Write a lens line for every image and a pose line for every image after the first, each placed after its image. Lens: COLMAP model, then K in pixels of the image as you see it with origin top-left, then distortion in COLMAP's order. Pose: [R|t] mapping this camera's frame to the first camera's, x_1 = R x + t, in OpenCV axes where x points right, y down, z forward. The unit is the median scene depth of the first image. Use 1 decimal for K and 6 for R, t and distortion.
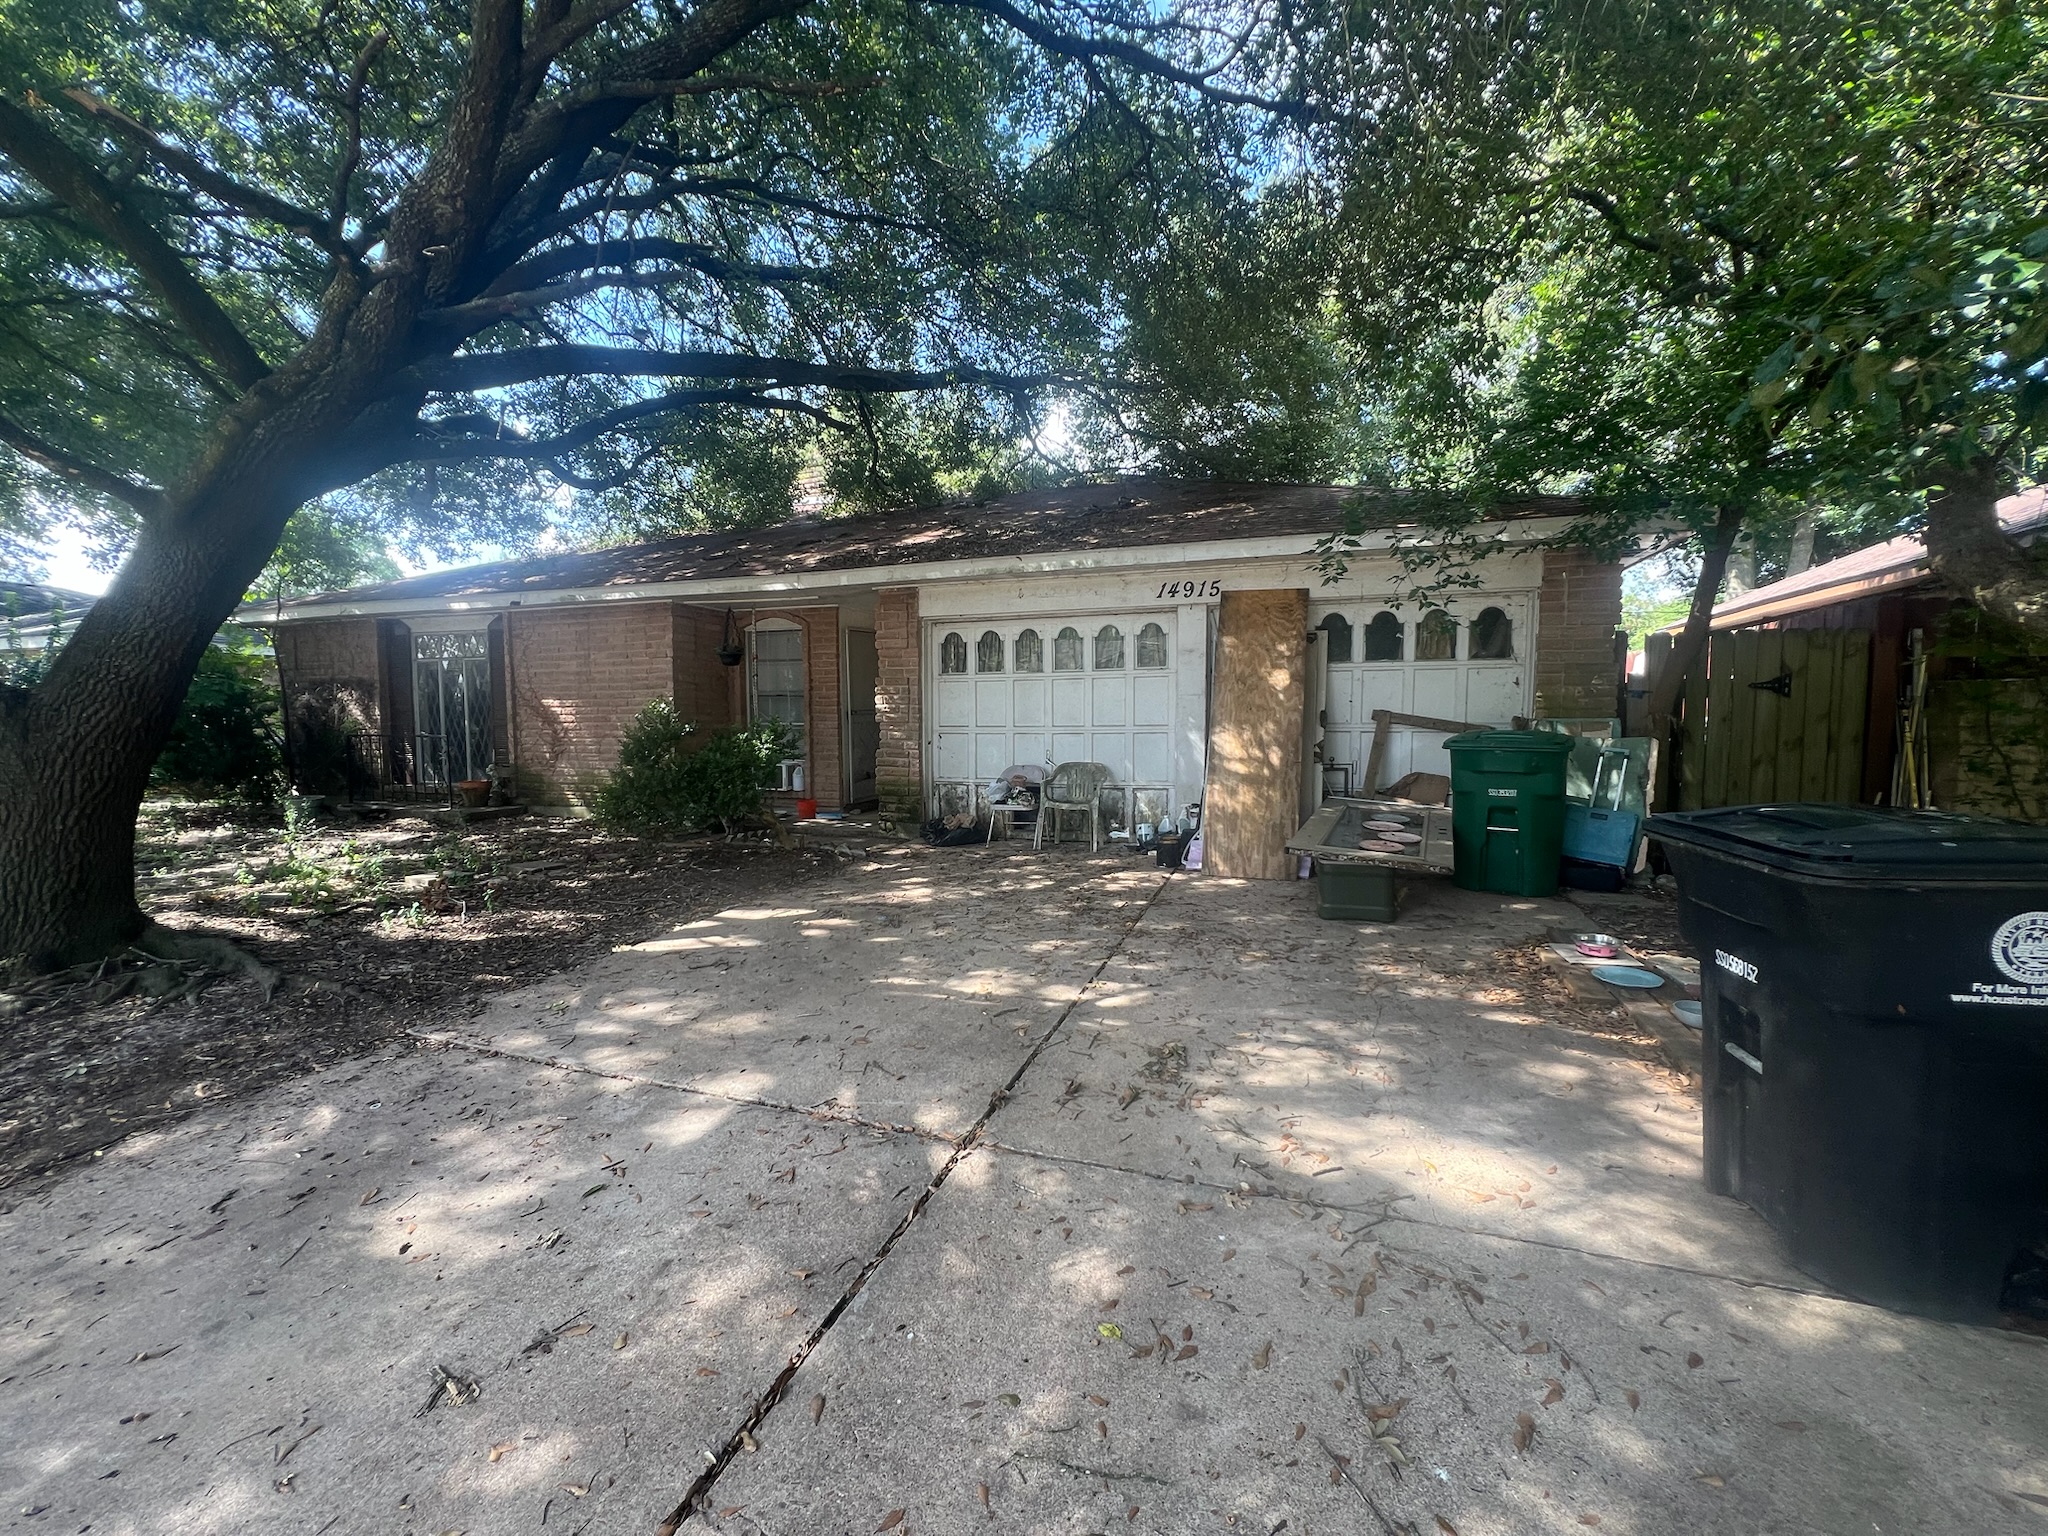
lens RADIAL K [[815.6, 0, 1022.3], [0, 815.6, 765.7], [0, 0, 1]] dist [-0.000913, -0.000265]
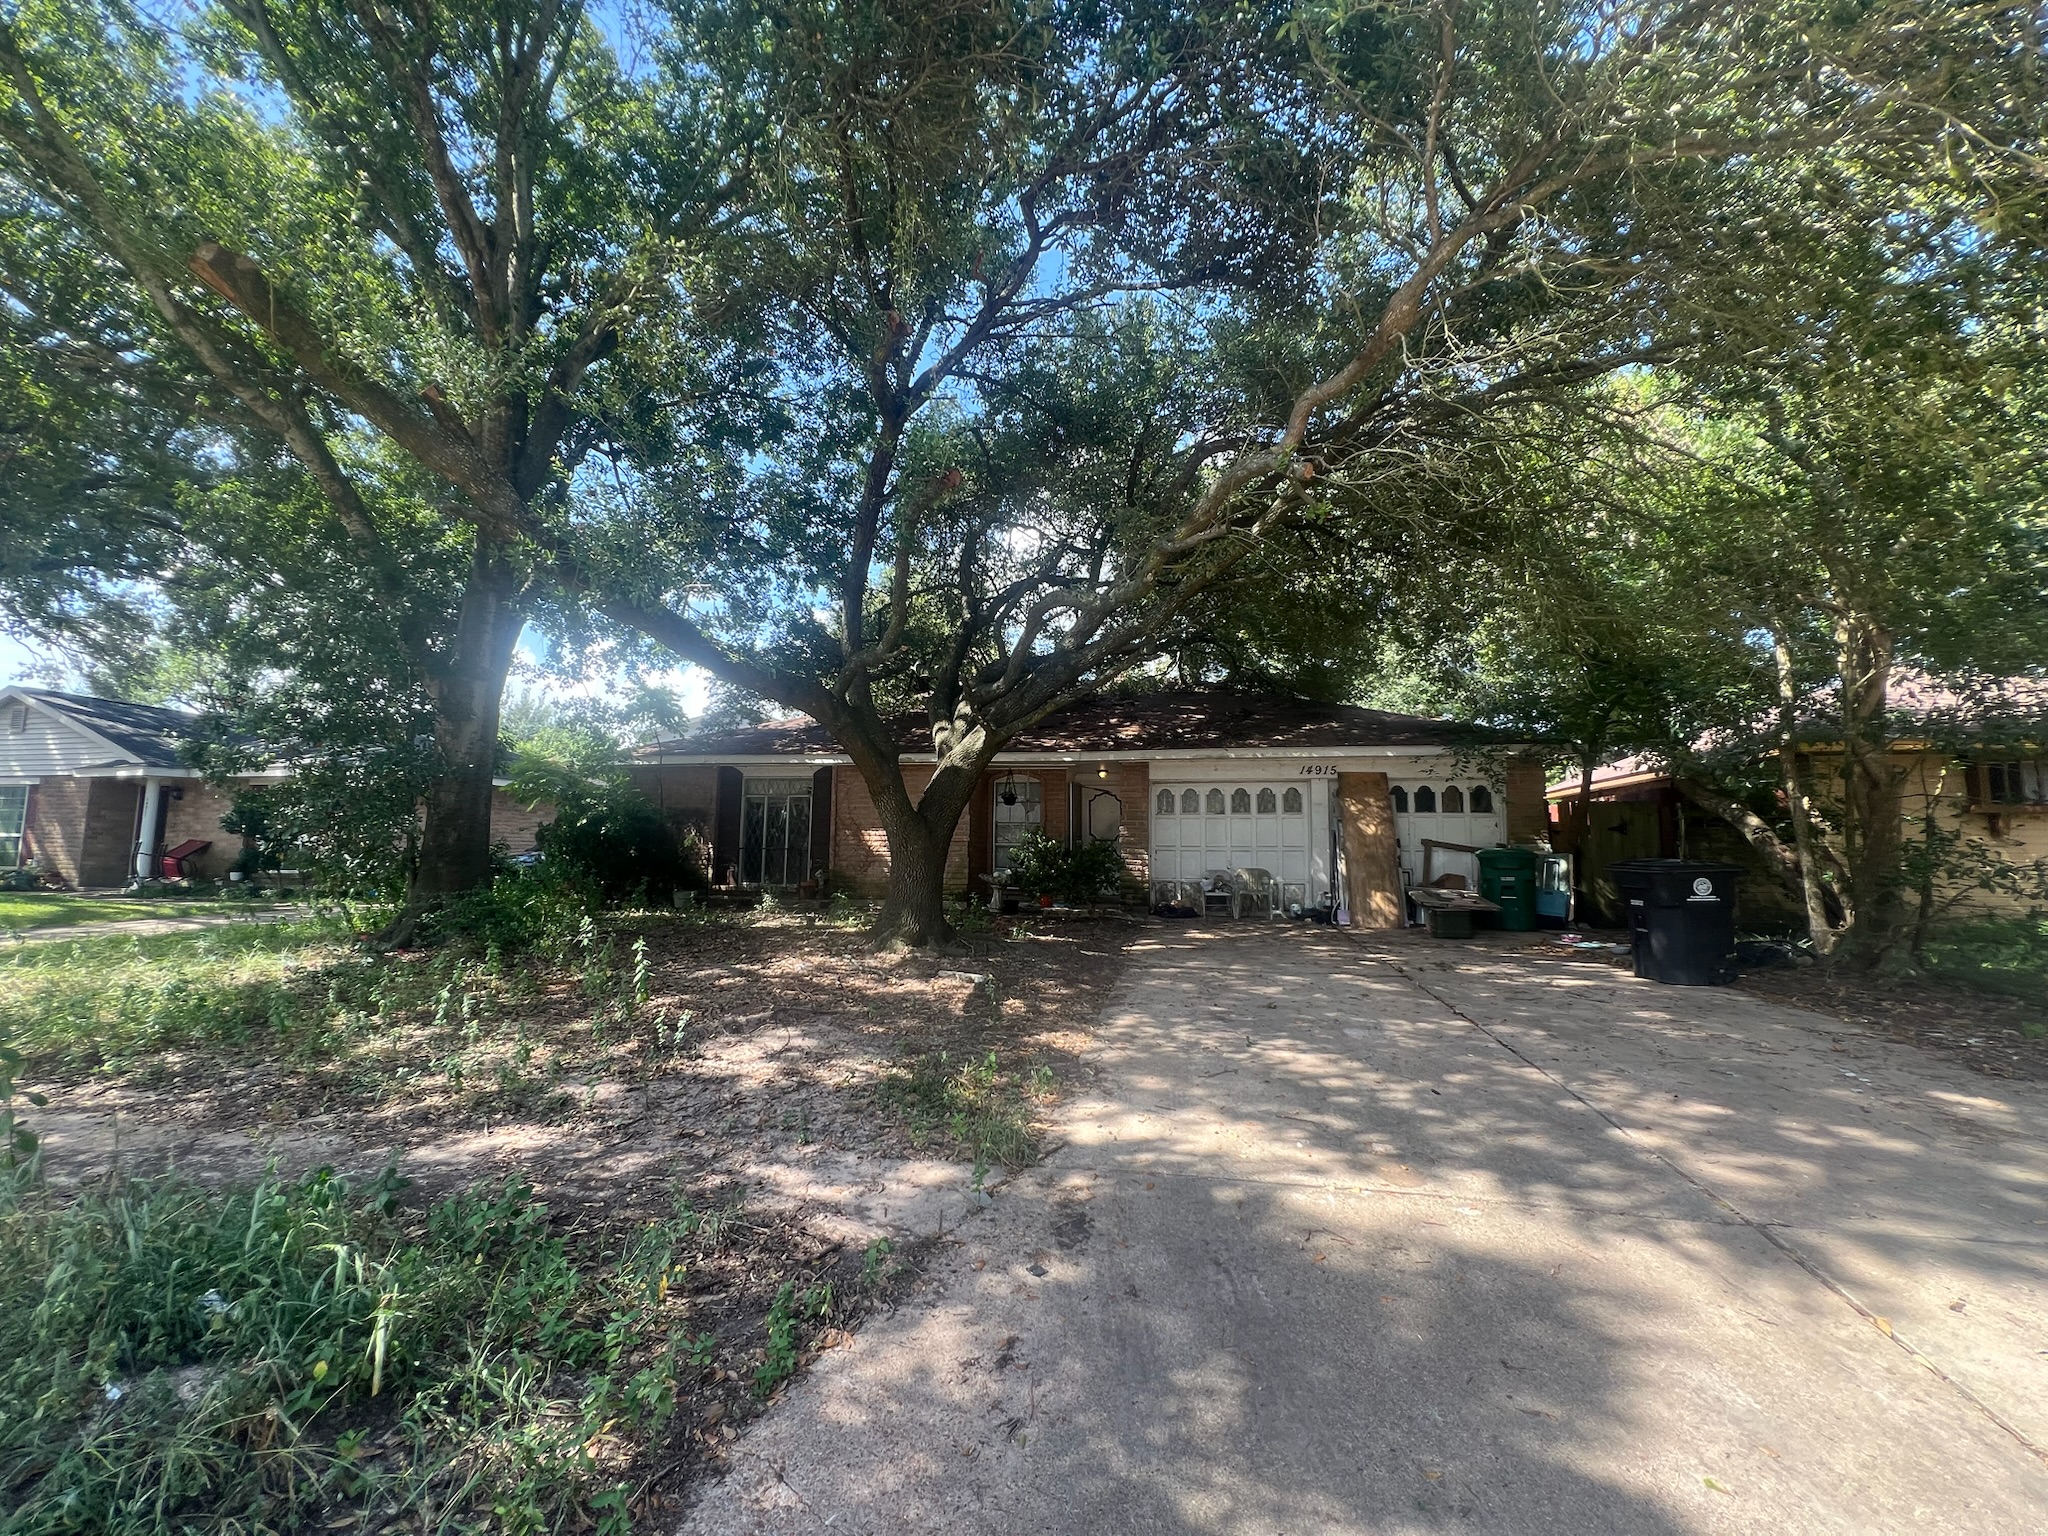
lens RADIAL K [[815.6, 0, 1019.6], [0, 815.6, 773.3], [0, 0, 1]] dist [-0.000913, -0.000265]
pose [[0.990516, 0.027554, 0.134604, -0.650825], [-0.006014, 0.987441, -0.157876, 0.072802], [-0.137263, 0.155570, 0.978242, -0.625505]]
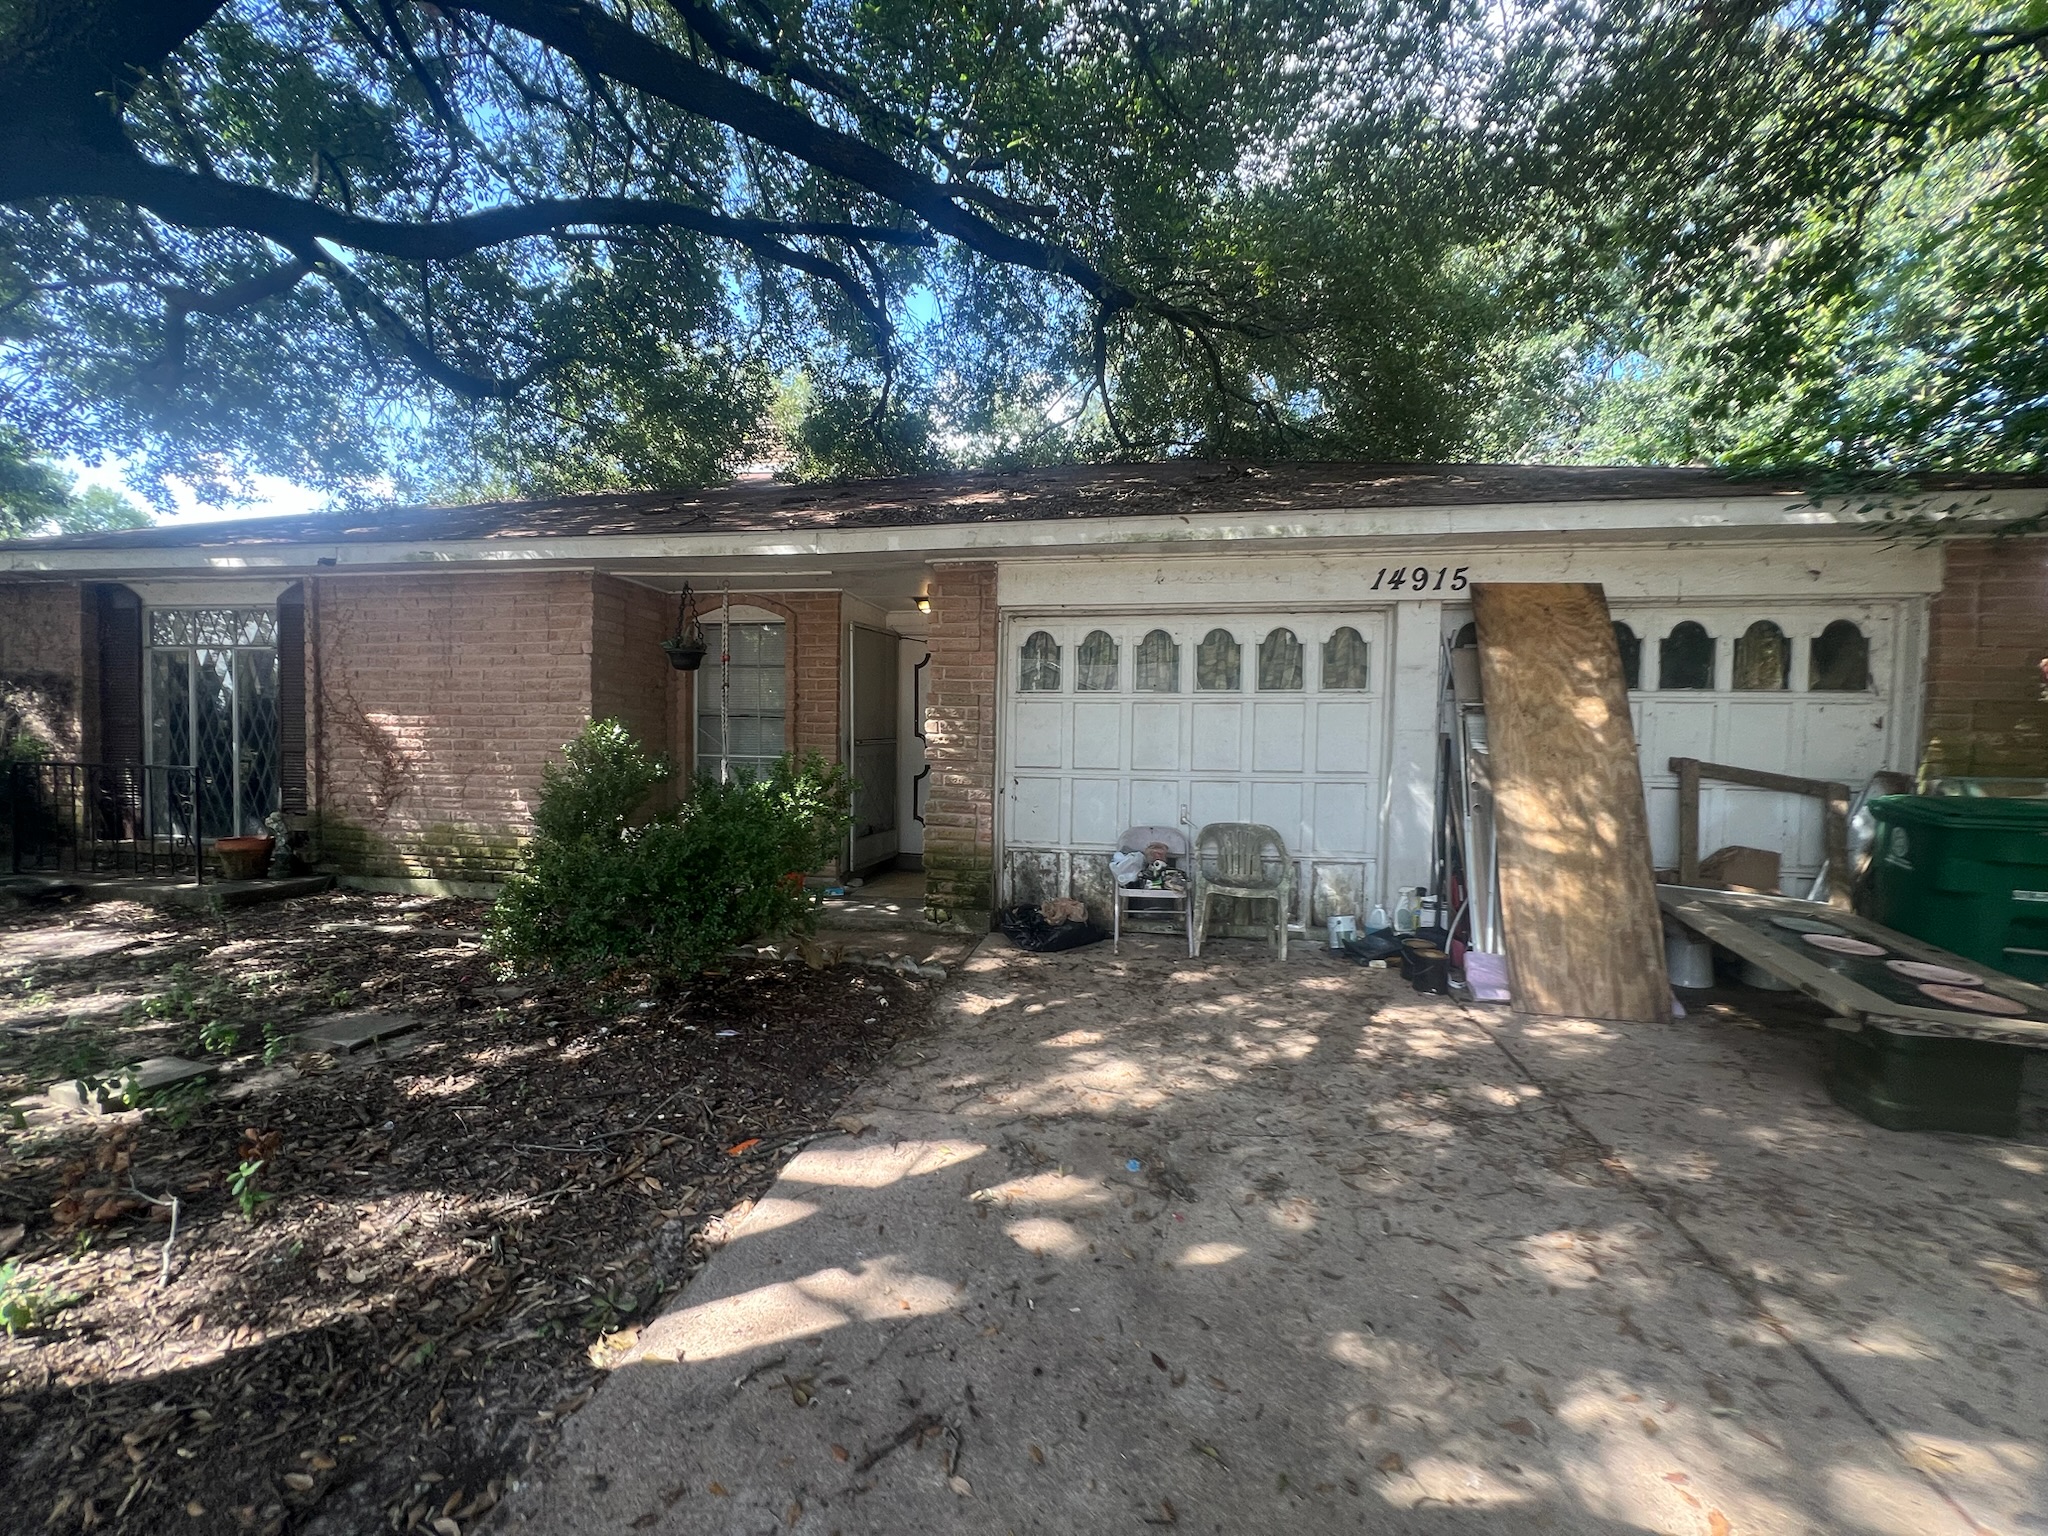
lens RADIAL K [[815.6, 0, 1020.8], [0, 815.6, 766.1], [0, 0, 1]] dist [-0.000913, -0.000265]
pose [[0.987334, 0.014815, 0.157961, -0.226343], [-0.009981, 0.999459, -0.031352, -0.030379], [-0.158340, 0.029379, 0.986948, 0.355161]]
